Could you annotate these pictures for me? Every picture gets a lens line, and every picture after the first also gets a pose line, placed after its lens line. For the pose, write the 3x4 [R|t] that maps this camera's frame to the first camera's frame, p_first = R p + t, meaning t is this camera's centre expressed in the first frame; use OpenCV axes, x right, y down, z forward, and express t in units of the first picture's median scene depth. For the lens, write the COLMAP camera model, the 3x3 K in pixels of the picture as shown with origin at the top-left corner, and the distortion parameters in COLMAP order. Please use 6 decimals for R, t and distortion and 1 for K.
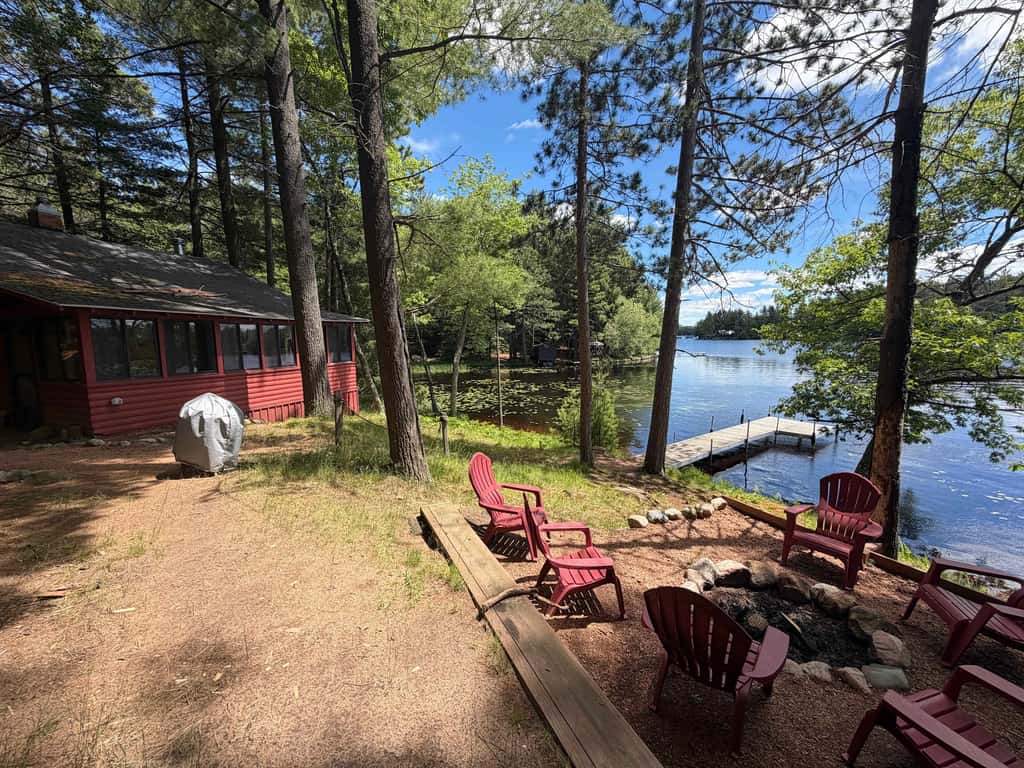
lens RADIAL K [[408.1, 0, 508.7], [0, 408.1, 383.9], [0, 0, 1]] dist [-0.000224, 0.000606]
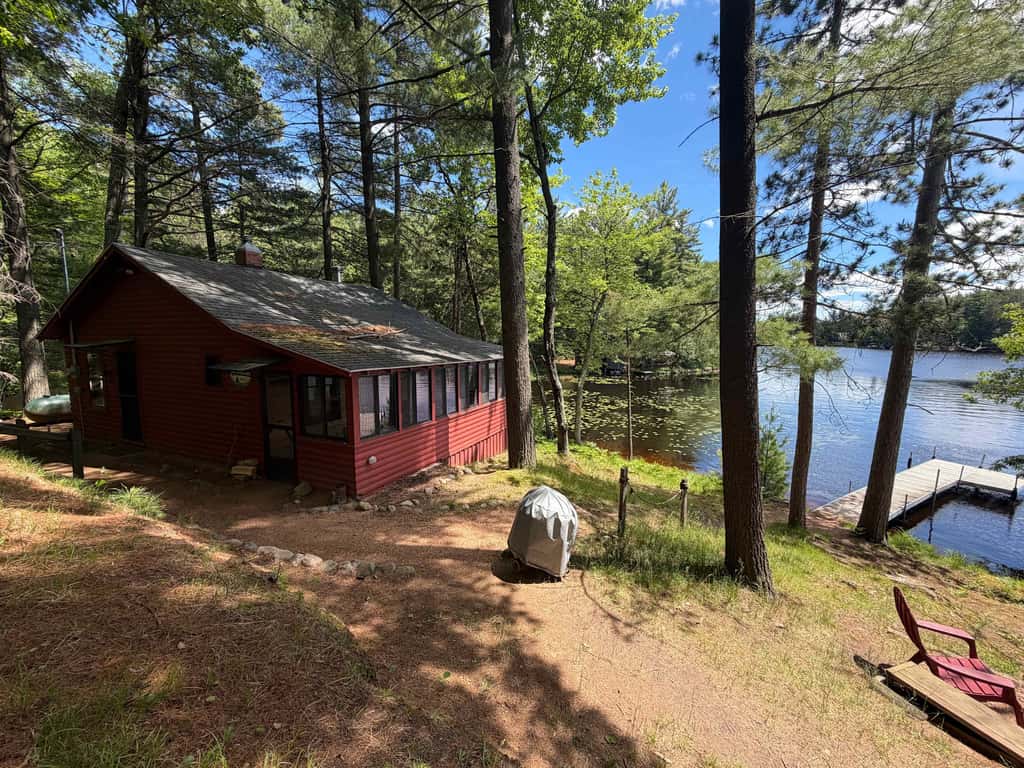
lens RADIAL K [[408.1, 0, 513.1], [0, 408.1, 386.5], [0, 0, 1]] dist [-0.000224, 0.000606]
pose [[0.994535, 0.031185, -0.099636, -0.328878], [-0.030699, 0.999508, 0.006415, -0.095213], [0.099787, -0.003321, 0.995003, 0.030304]]
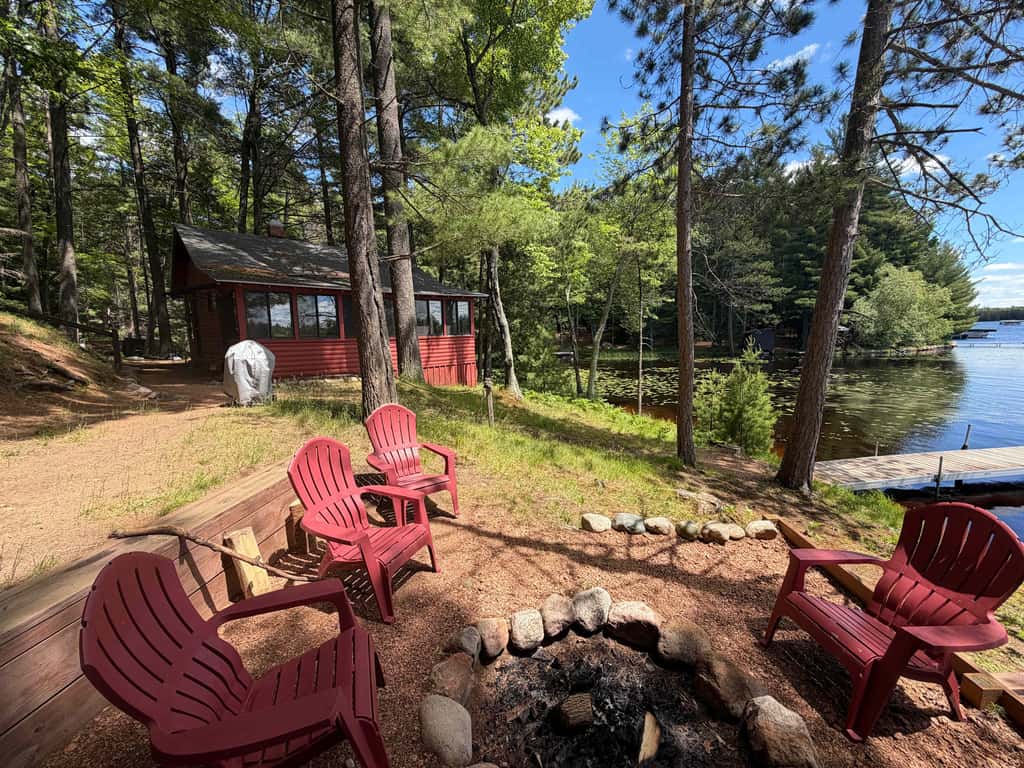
lens RADIAL K [[408.1, 0, 508.9], [0, 408.1, 382.6], [0, 0, 1]] dist [-0.000224, 0.000606]
pose [[0.878046, 0.054266, -0.475490, 0.238303], [-0.044352, 0.998502, 0.032054, 0.034384], [0.476517, -0.007056, 0.879137, 0.139108]]
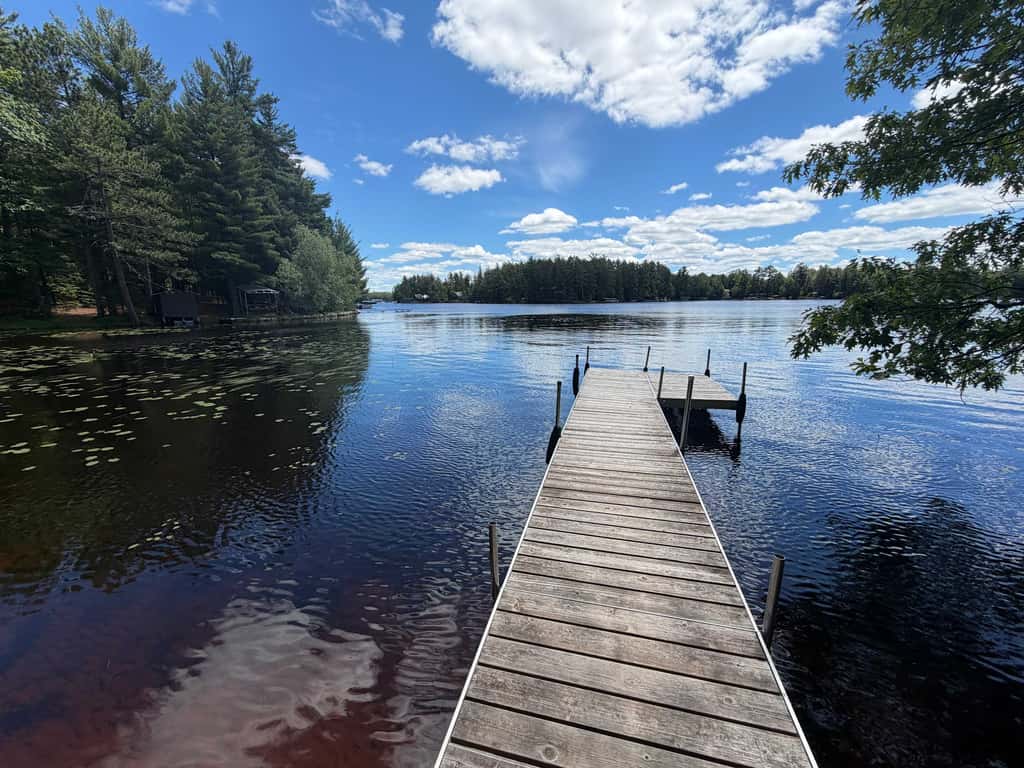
lens RADIAL K [[408.1, 0, 511.1], [0, 408.1, 383.8], [0, 0, 1]] dist [-0.000224, 0.000606]
pose [[0.762908, -0.117908, 0.635664, 0.404659], [0.066458, 0.992323, 0.104303, 0.066851], [-0.643082, -0.037328, 0.764887, 1.124112]]
